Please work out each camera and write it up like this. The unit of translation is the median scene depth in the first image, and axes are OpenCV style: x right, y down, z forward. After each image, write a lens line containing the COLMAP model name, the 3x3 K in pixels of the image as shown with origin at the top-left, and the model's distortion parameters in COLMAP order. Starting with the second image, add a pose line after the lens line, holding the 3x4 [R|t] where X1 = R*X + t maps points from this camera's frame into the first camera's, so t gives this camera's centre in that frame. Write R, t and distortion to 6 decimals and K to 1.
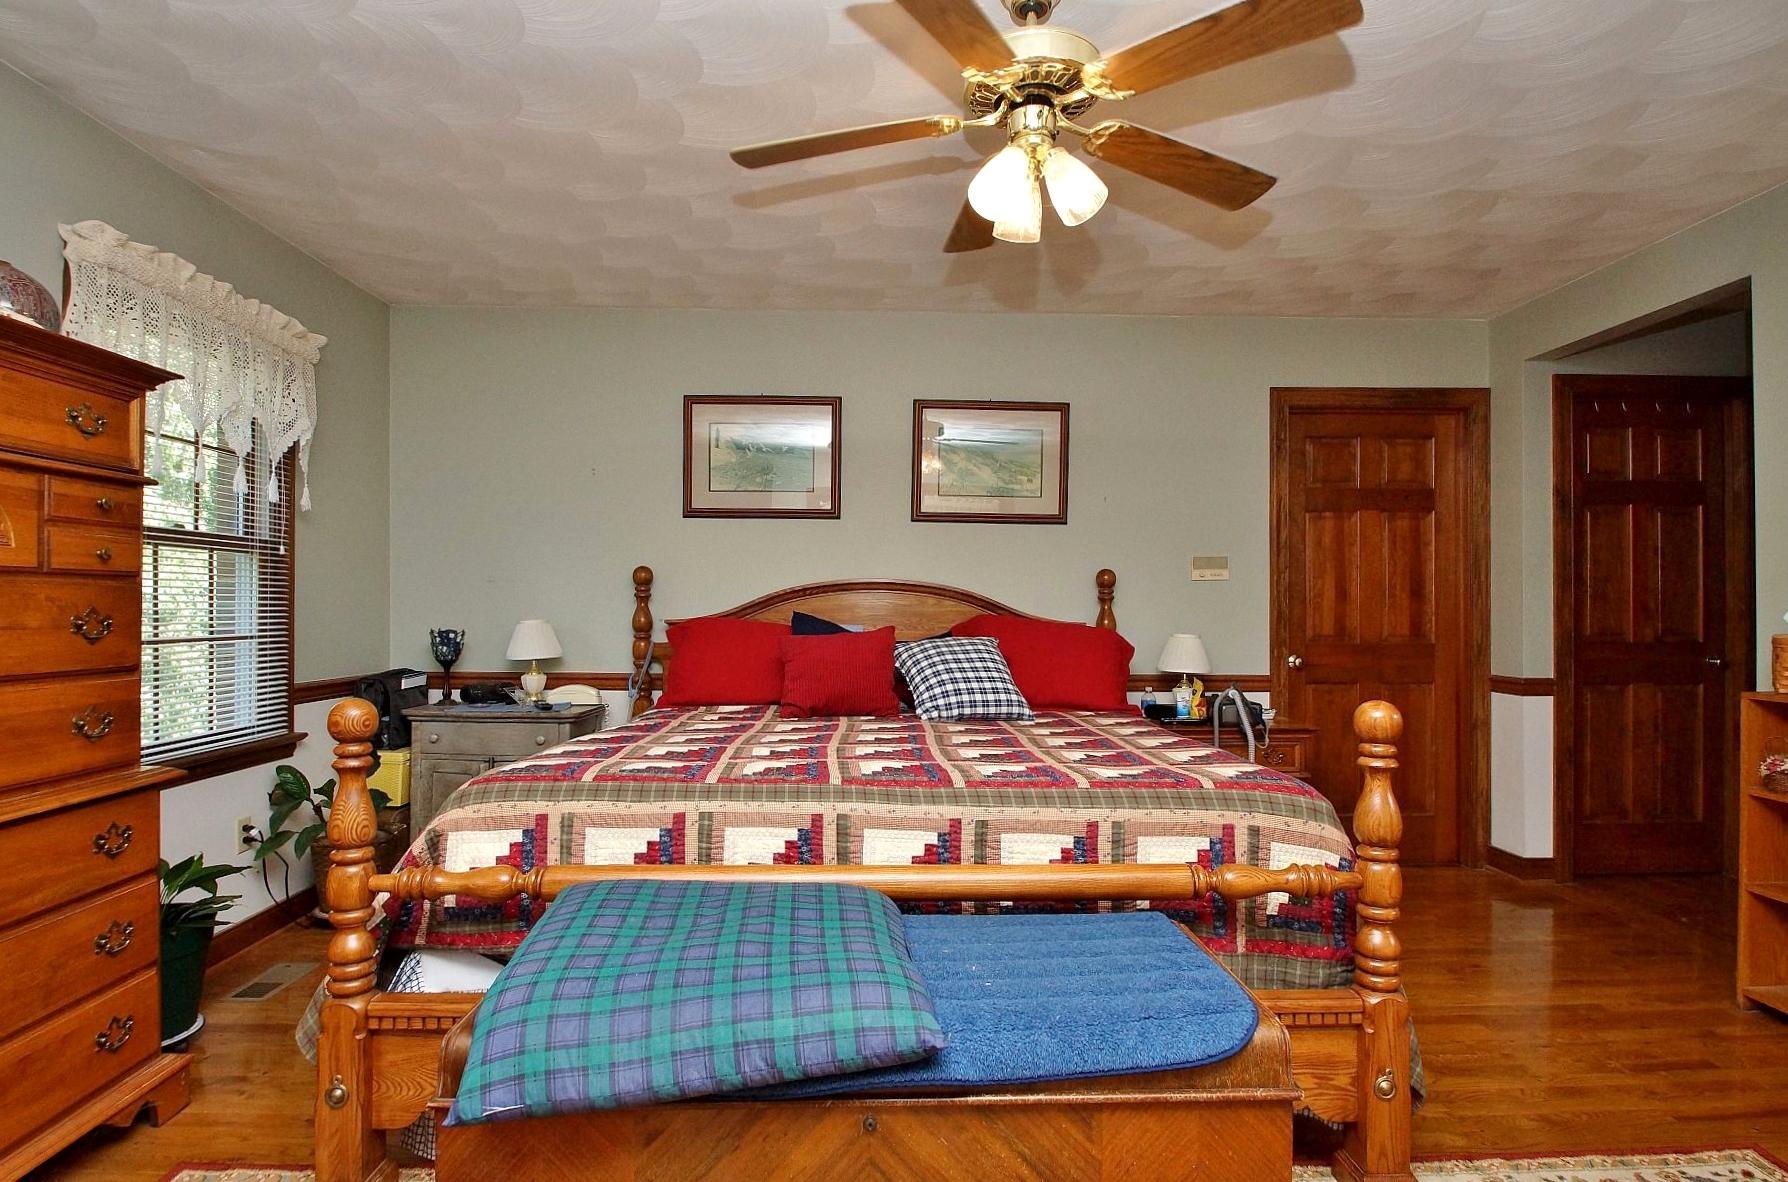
lens RADIAL K [[940.4, 0, 895.0], [0, 940.4, 596.8], [0, 0, 1]] dist [-0.009238, -0.005631]
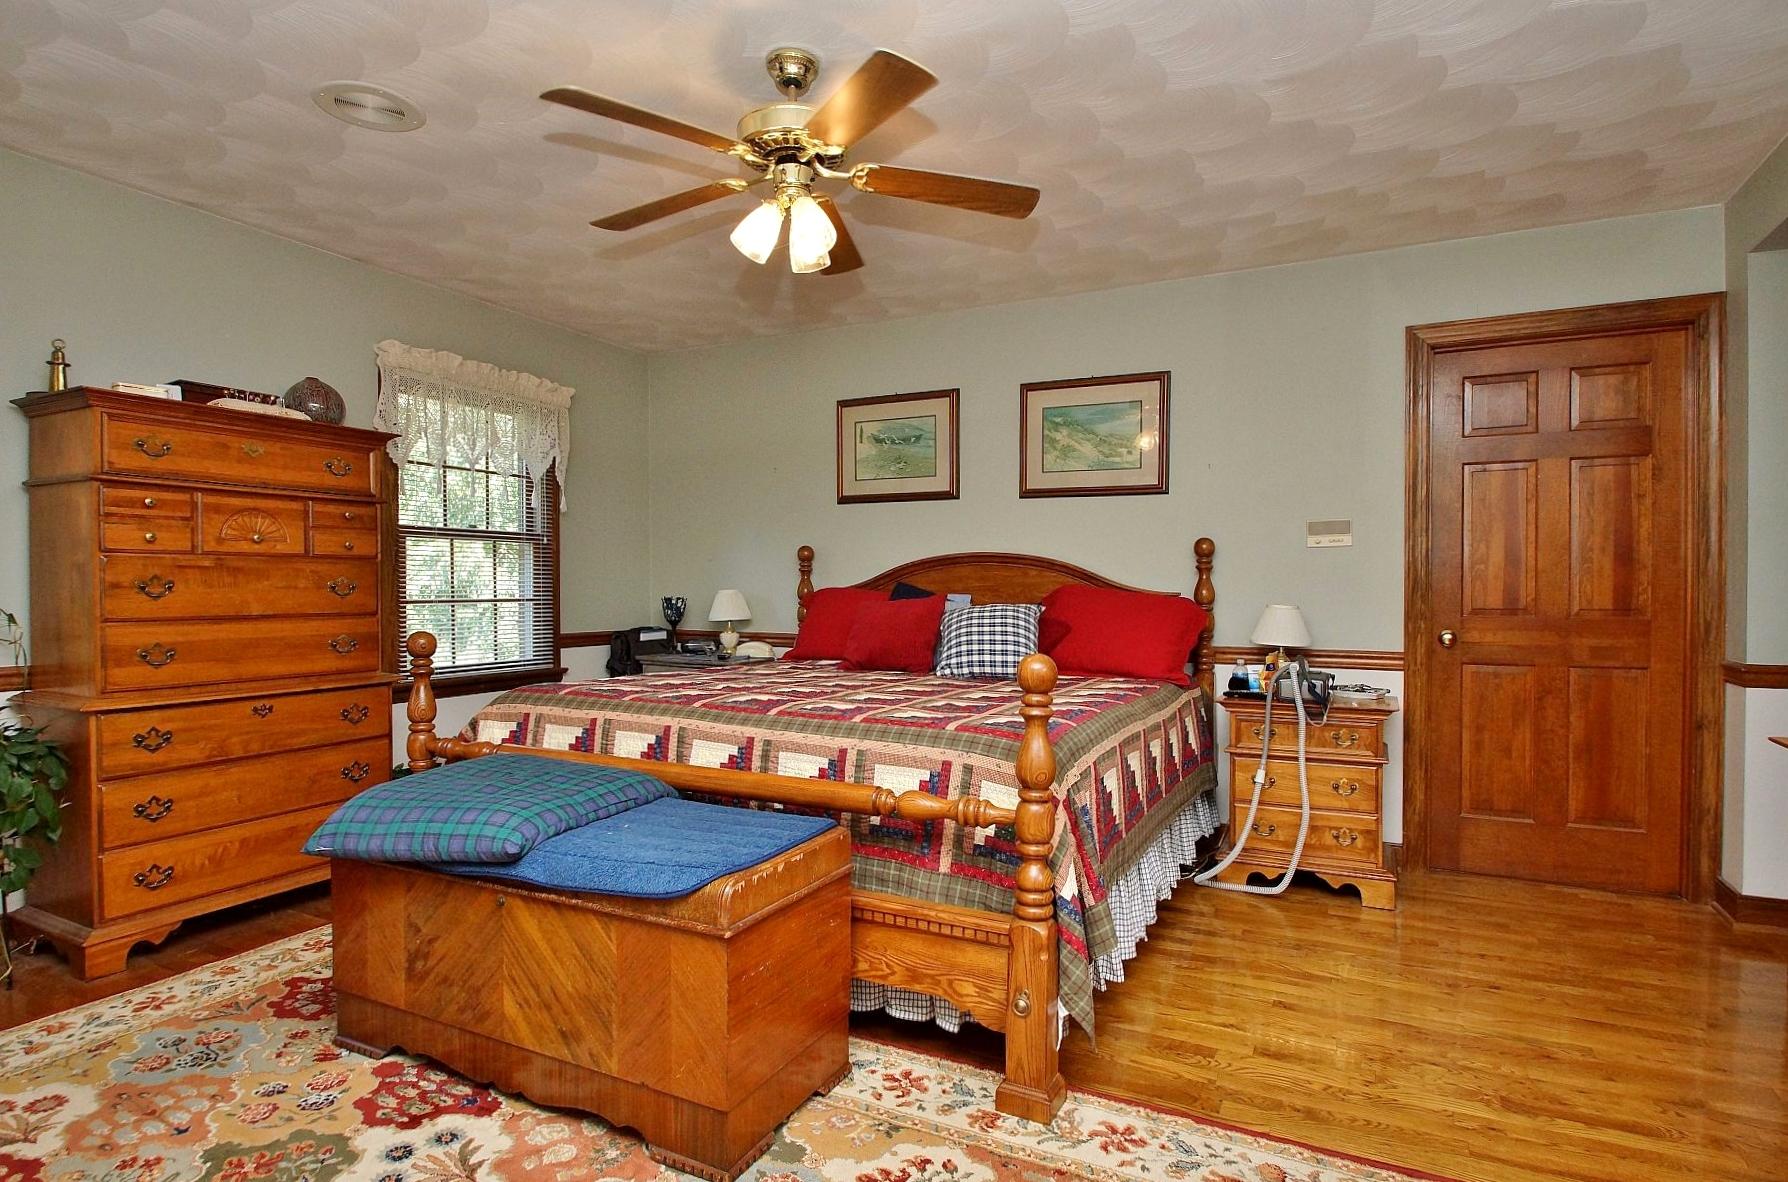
lens RADIAL K [[940.4, 0, 889.6], [0, 940.4, 591.2], [0, 0, 1]] dist [-0.009238, -0.005631]
pose [[0.876940, 0.000575, -0.480600, 0.493740], [0.006943, 0.999880, 0.013865, 0.012240], [0.480551, -0.015495, 0.876830, -0.016804]]
